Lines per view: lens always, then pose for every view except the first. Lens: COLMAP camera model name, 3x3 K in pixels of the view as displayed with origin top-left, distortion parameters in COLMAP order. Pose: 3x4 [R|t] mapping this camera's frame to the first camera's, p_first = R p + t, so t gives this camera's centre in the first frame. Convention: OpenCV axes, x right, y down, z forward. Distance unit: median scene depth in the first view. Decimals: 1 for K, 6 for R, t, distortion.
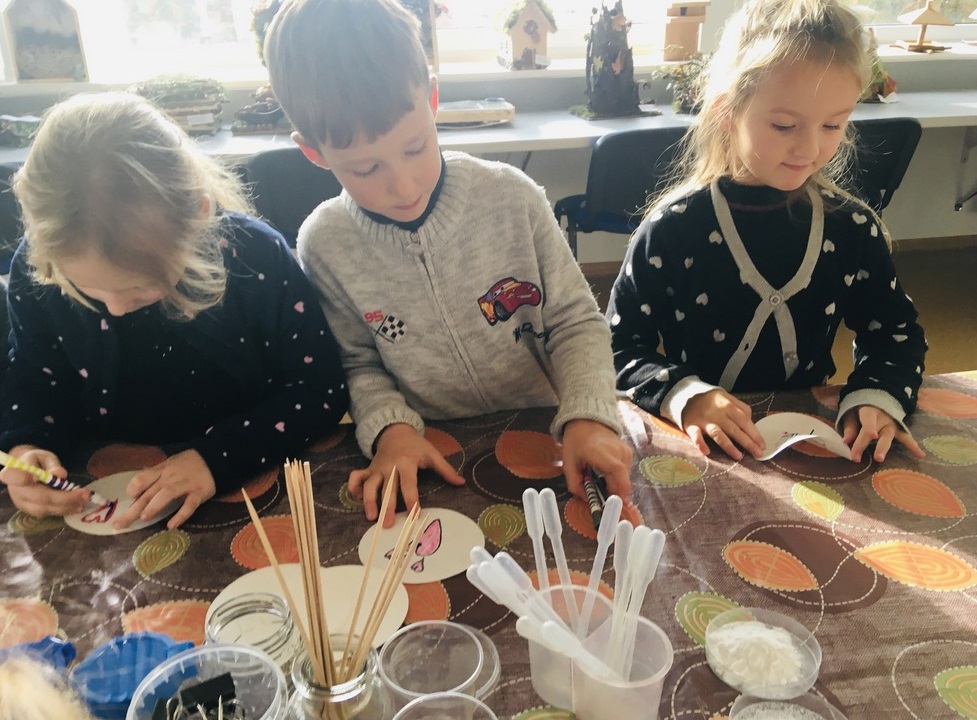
lens RADIAL K [[829.0, 0, 491.7], [0, 829.0, 374.8], [0, 0, 1]] dist [0.104925, -0.153004]
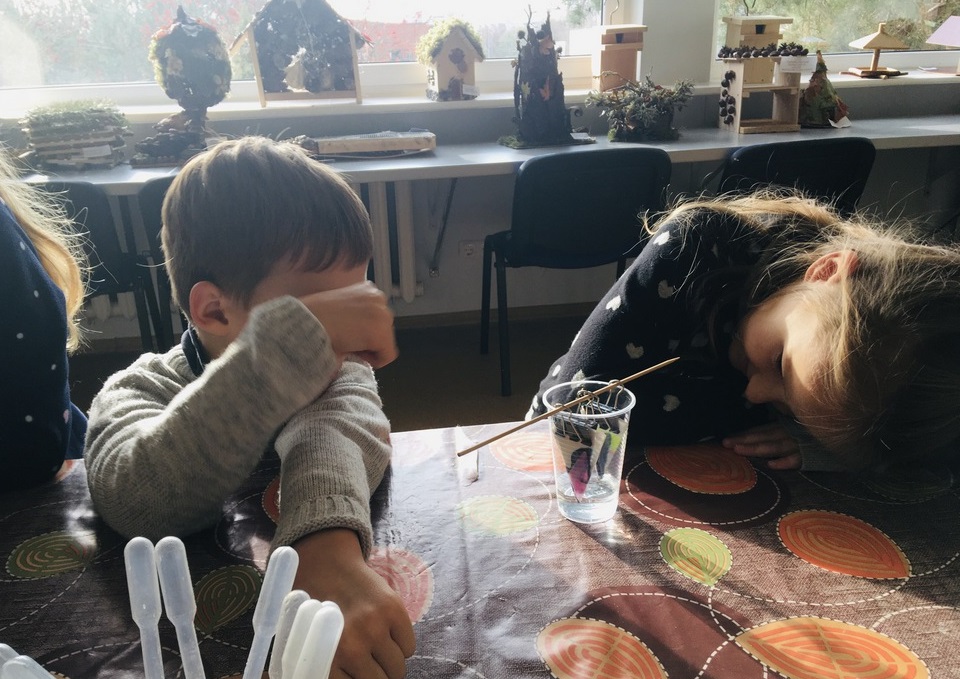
lens RADIAL K [[827.2, 0, 458.3], [0, 827.2, 386.0], [0, 0, 1]] dist [0.094415, -0.126622]
pose [[0.999876, -0.010625, -0.011586, 0.058382], [0.009909, 0.998135, -0.060236, 0.014460], [0.012205, 0.060113, 0.998117, 0.087824]]
